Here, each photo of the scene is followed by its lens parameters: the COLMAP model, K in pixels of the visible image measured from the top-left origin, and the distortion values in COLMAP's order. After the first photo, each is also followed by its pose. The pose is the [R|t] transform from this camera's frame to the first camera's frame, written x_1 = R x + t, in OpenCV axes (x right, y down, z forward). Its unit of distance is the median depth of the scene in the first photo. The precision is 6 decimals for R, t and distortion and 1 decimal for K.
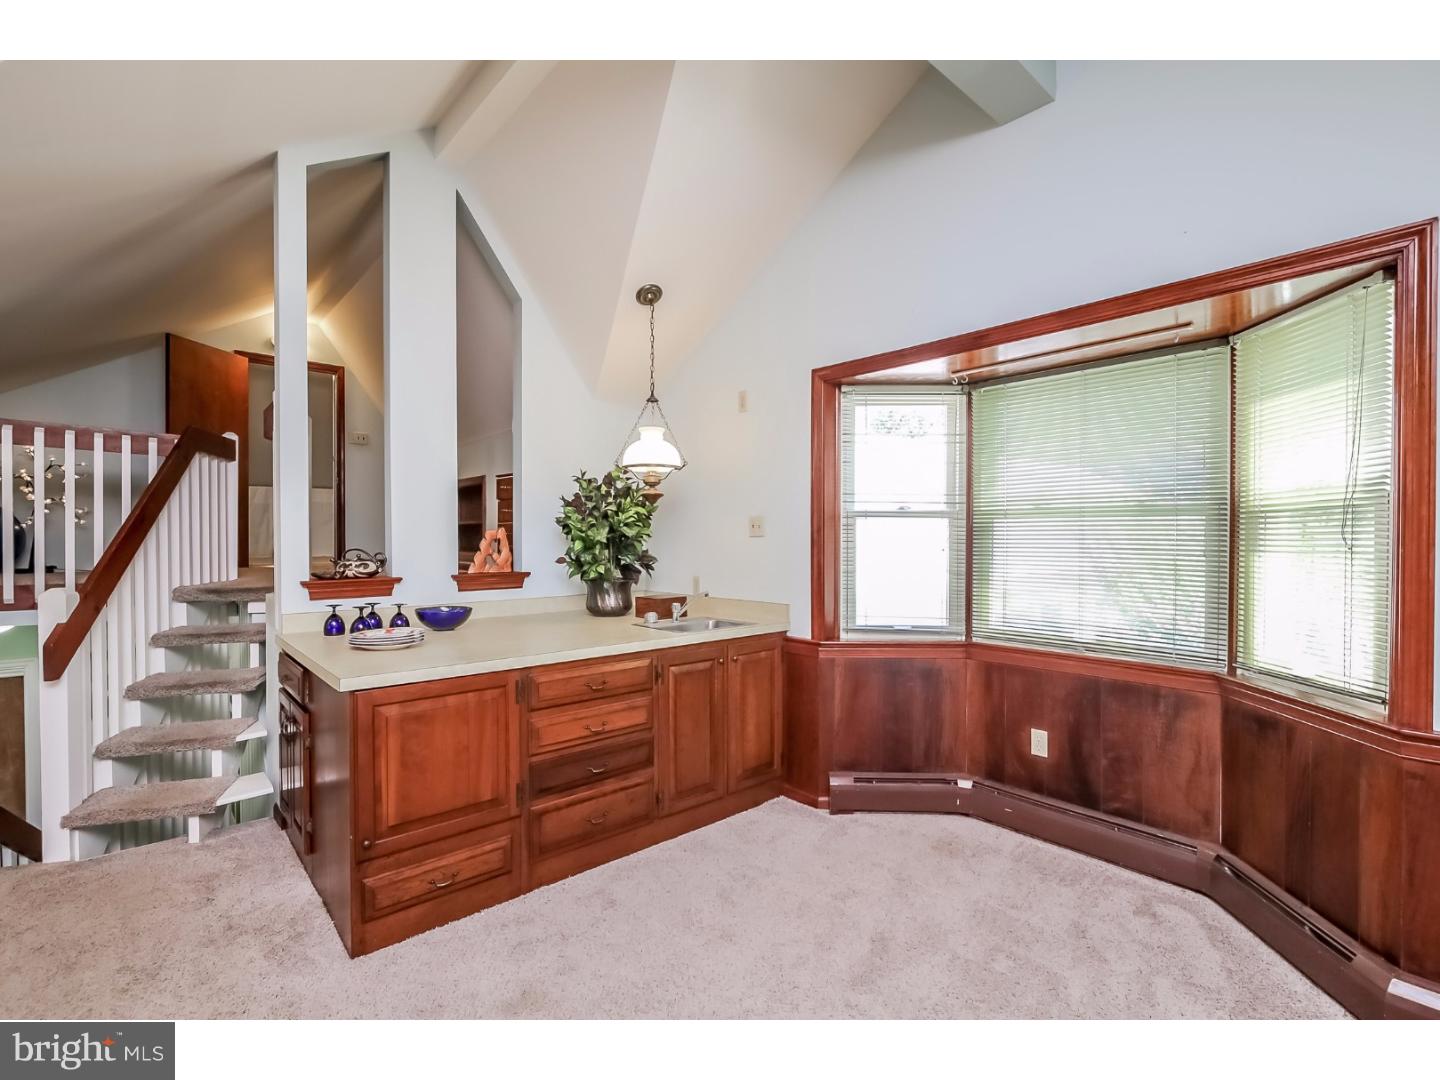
lens RADIAL K [[658.0, 0, 718.9], [0, 658.0, 542.8], [0, 0, 1]] dist [-0.004727, 0.001612]
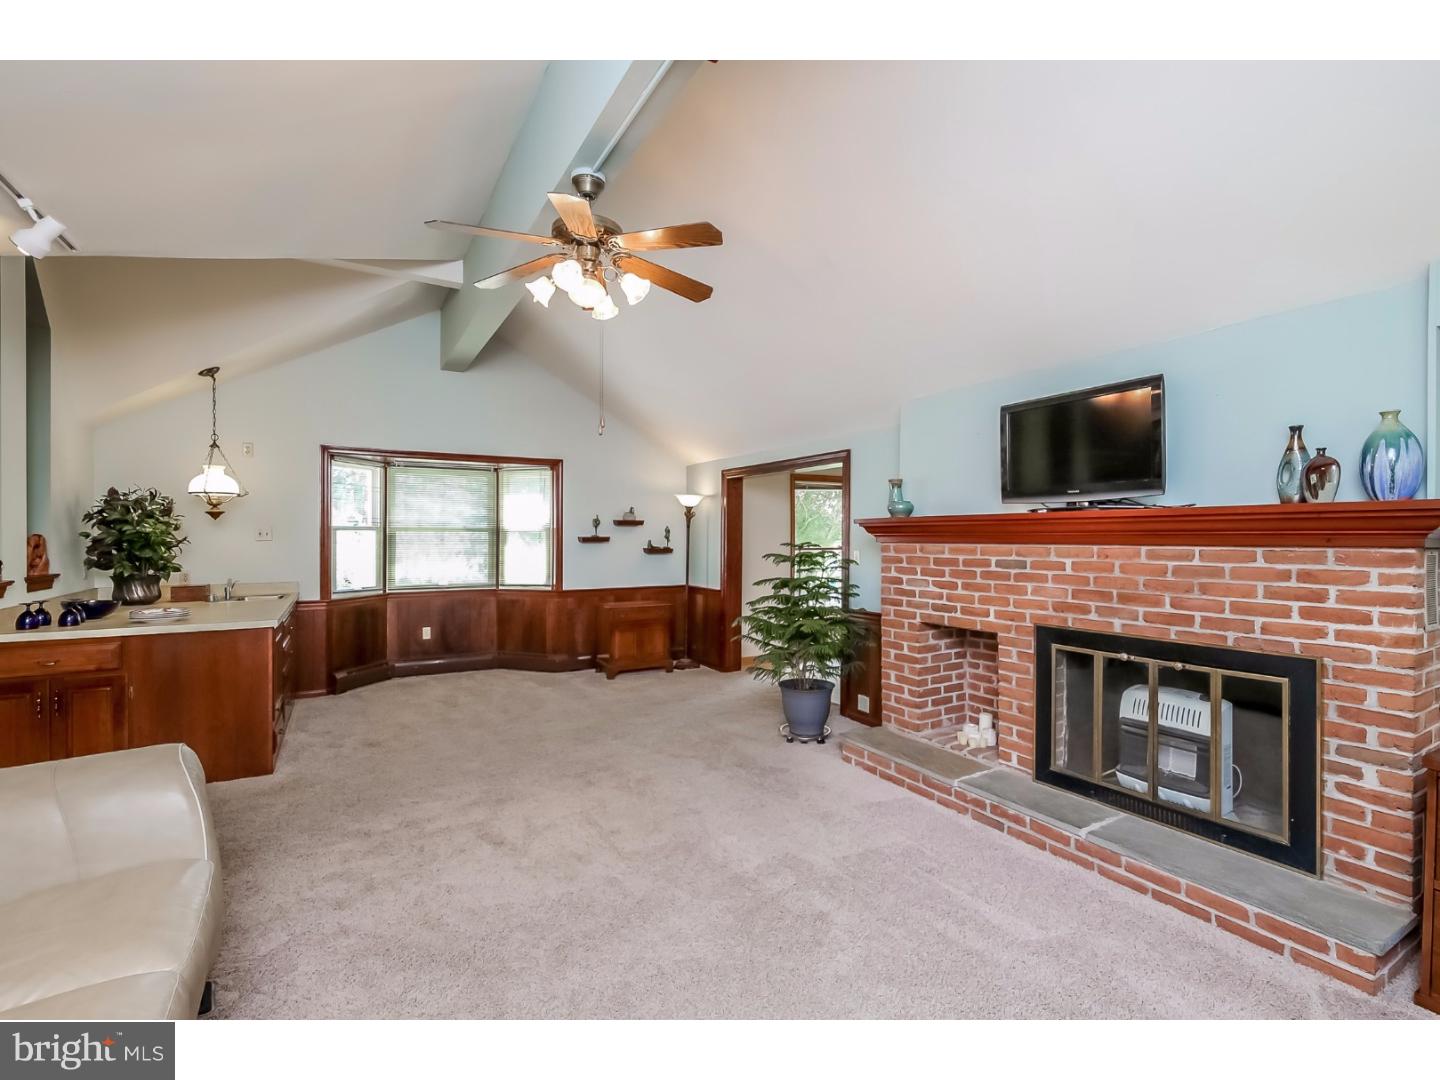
lens RADIAL K [[658.0, 0, 721.2], [0, 658.0, 537.5], [0, 0, 1]] dist [-0.004727, 0.001612]
pose [[0.205683, -0.002075, 0.978616, -1.339069], [0.011748, 0.999931, -0.000349, -0.004501], [-0.978548, 0.011569, 0.205693, -0.389849]]
